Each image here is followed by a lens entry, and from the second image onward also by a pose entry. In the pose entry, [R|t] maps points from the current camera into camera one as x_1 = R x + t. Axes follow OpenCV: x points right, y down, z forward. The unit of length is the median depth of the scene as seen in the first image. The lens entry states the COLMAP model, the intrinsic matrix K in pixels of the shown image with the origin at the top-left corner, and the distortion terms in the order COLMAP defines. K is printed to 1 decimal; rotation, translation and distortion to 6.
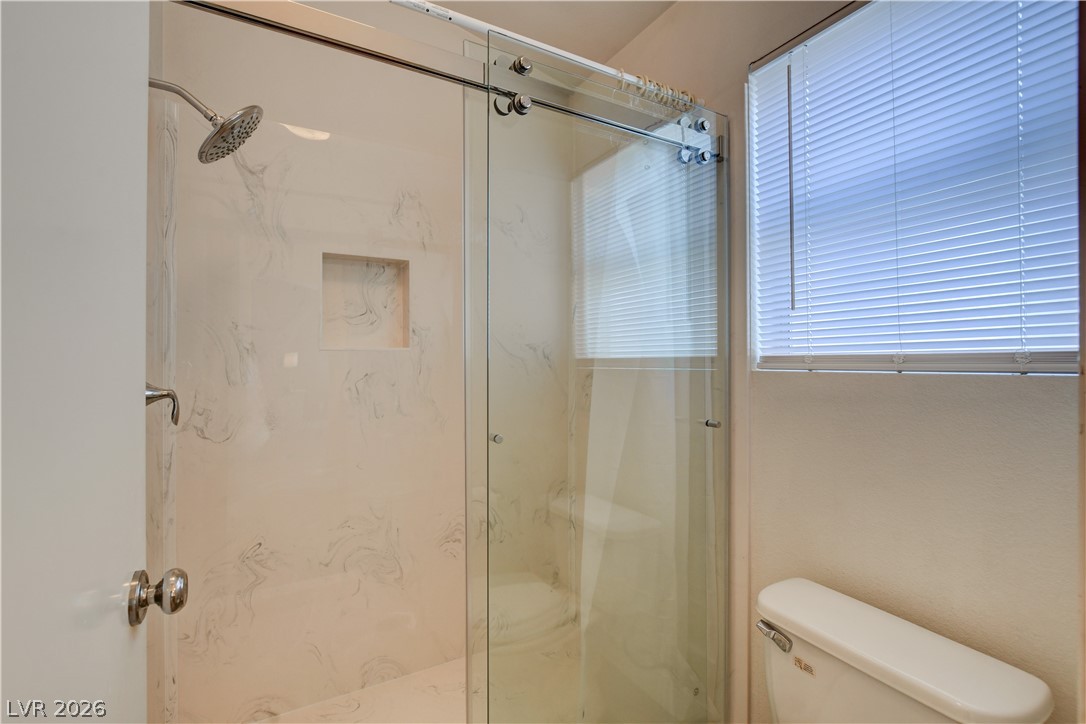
lens RADIAL K [[475.8, 0, 535.6], [0, 475.8, 367.0], [0, 0, 1]] dist [-0.021303, 0.000441]
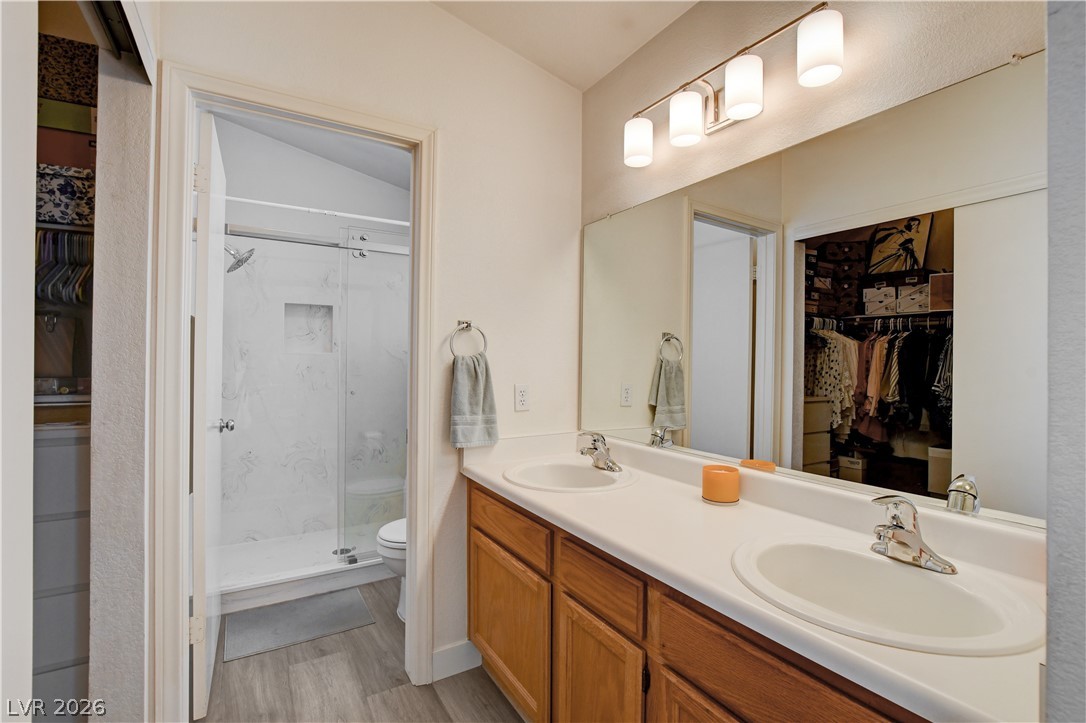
lens RADIAL K [[499.9, 0, 543.0], [0, 499.9, 361.5], [0, 0, 1]] dist [-0.000362, 0.000206]
pose [[0.999833, 0.003559, 0.017938, 0.591856], [-0.003495, 0.999987, -0.003600, -0.003719], [-0.017950, 0.003536, 0.999833, -1.097999]]
